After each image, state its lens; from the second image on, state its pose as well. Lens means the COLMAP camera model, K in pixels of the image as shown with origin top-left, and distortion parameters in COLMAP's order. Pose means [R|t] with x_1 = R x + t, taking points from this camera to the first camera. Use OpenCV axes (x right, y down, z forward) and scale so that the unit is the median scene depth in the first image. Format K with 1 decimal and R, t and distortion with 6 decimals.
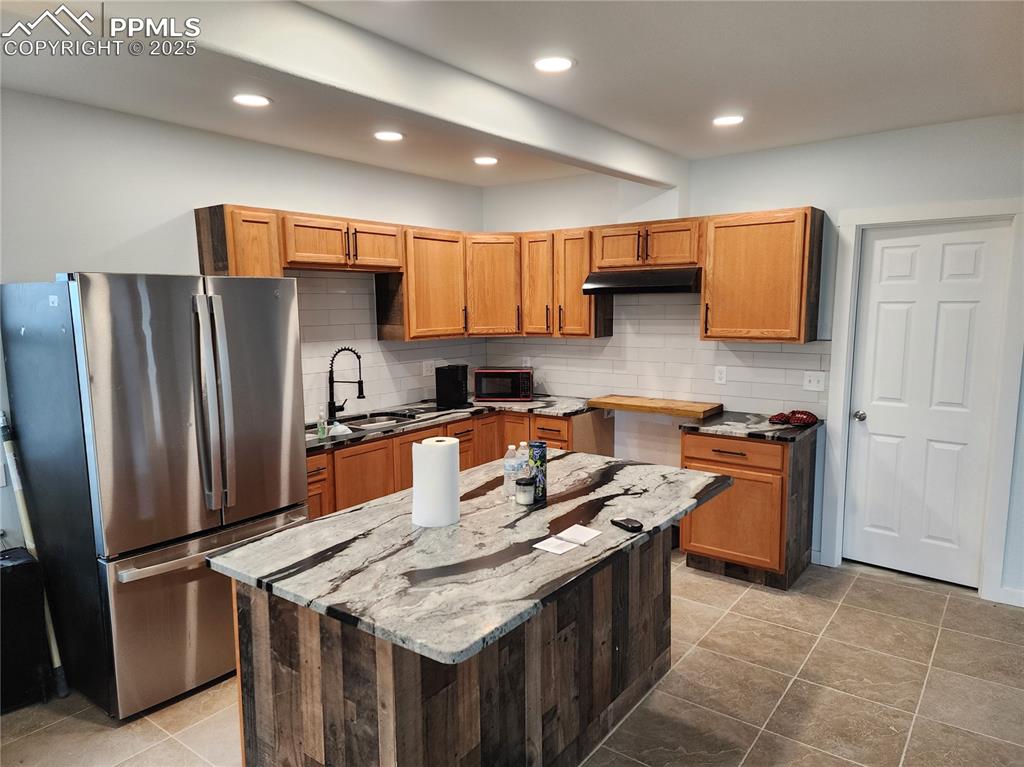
lens RADIAL K [[677.3, 0, 512.0], [0, 677.3, 383.5], [0, 0, 1]] dist [0.067760, -0.000009]
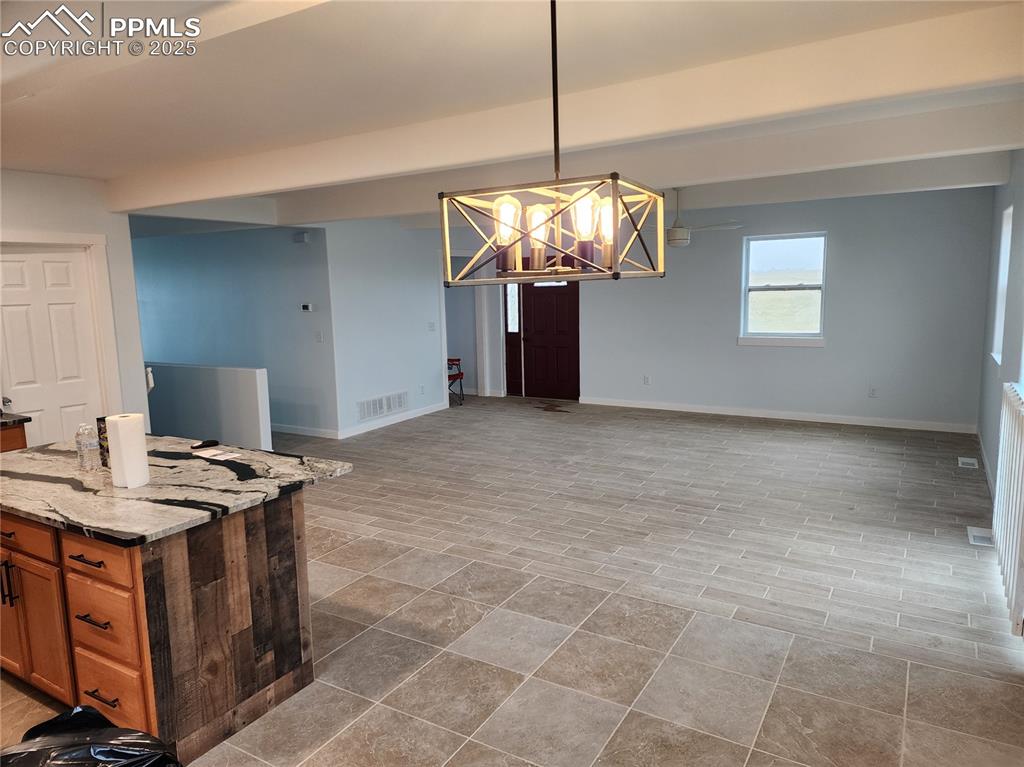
lens RADIAL K [[735.6, 0, 512.0], [0, 735.6, 383.5], [0, 0, 1]] dist [-0.031895, 0.000566]
pose [[-0.114165, -0.122251, 0.985911, -1.451838], [0.148461, 0.979157, 0.138604, -0.046764], [-0.982306, 0.162193, -0.093636, 0.452191]]
